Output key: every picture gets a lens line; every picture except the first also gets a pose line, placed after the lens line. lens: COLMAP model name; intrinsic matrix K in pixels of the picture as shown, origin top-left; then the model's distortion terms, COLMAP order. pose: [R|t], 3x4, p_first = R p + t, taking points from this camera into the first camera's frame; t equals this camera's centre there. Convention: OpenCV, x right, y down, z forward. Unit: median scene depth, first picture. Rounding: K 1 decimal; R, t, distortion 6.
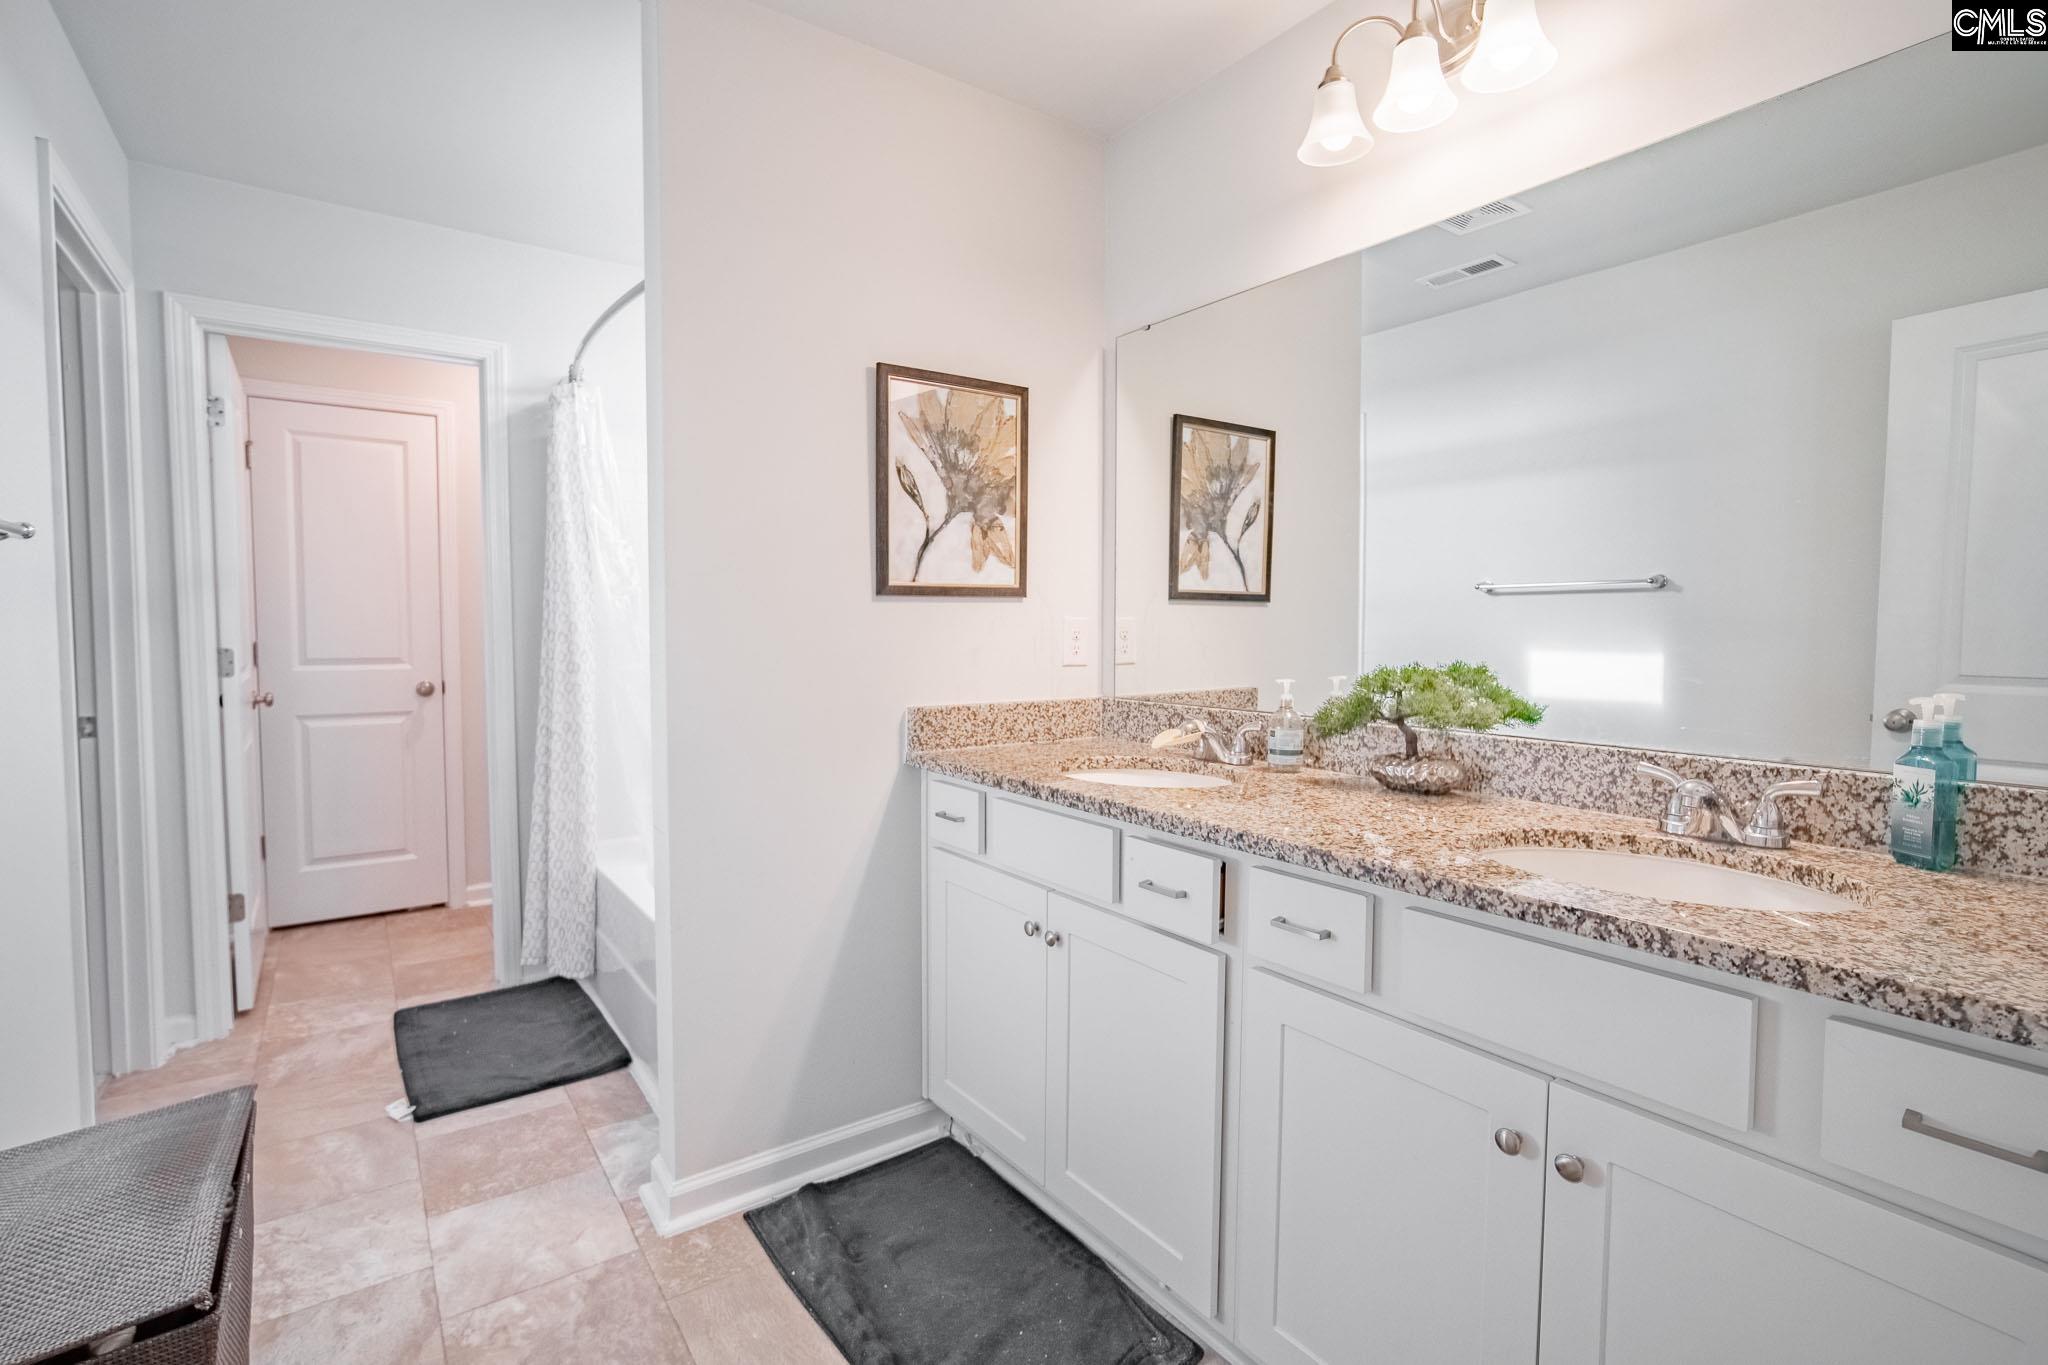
lens RADIAL K [[925.0, 0, 1011.1], [0, 925.0, 671.5], [0, 0, 1]] dist [-0.029059, 0.011770]
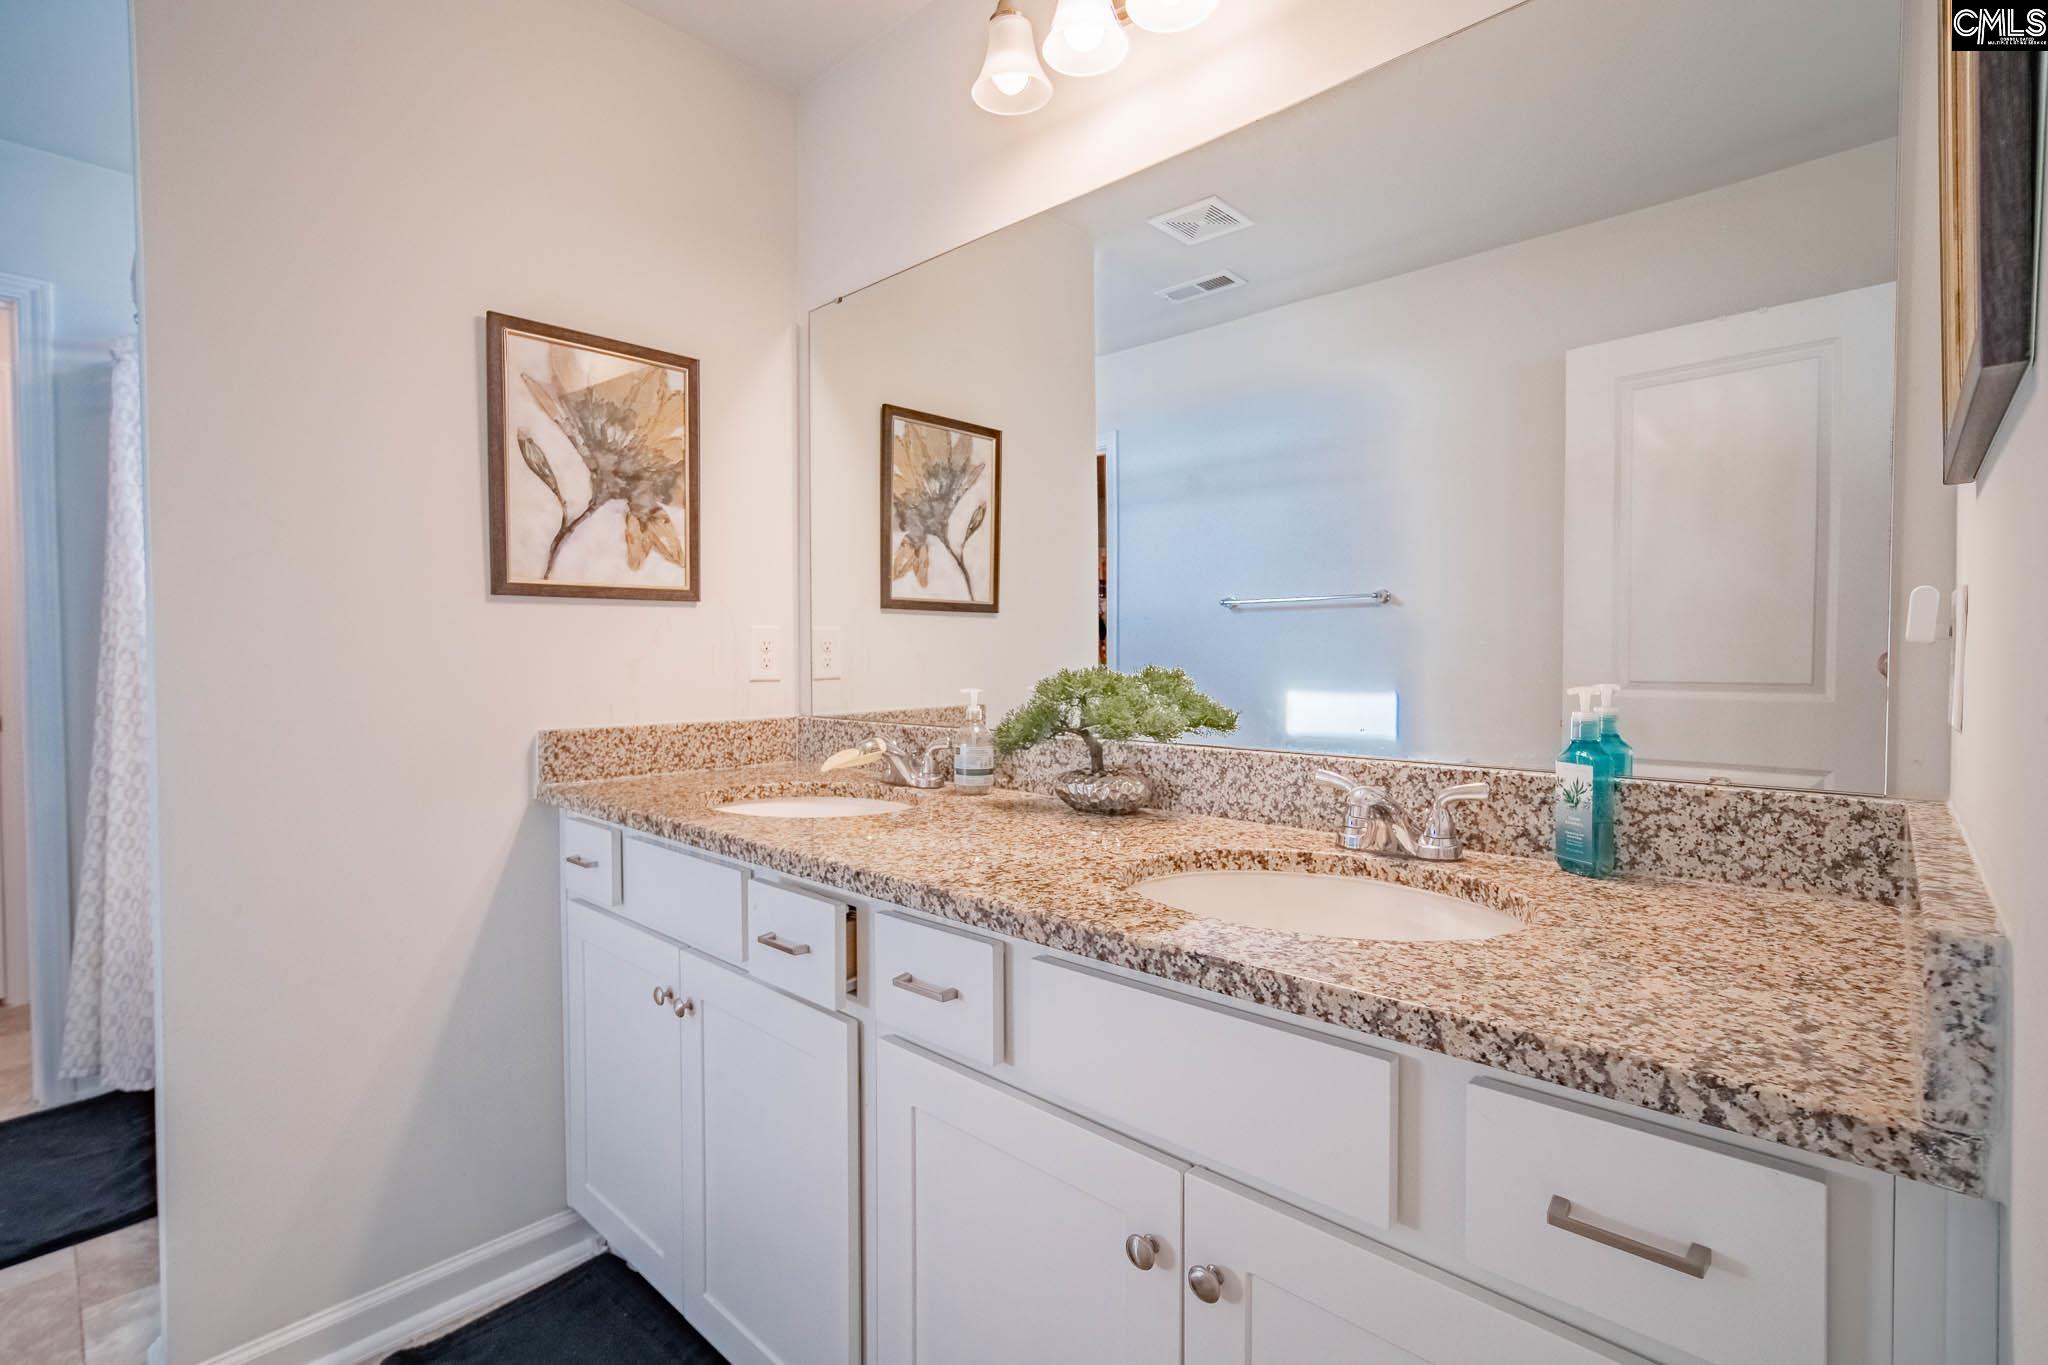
lens RADIAL K [[925.0, 0, 1005.6], [0, 925.0, 676.0], [0, 0, 1]] dist [-0.029059, 0.011770]
pose [[0.979860, -0.009515, 0.199460, 0.162673], [0.014942, 0.999557, -0.025725, 0.020717], [-0.199127, 0.028187, 0.979568, 0.136786]]
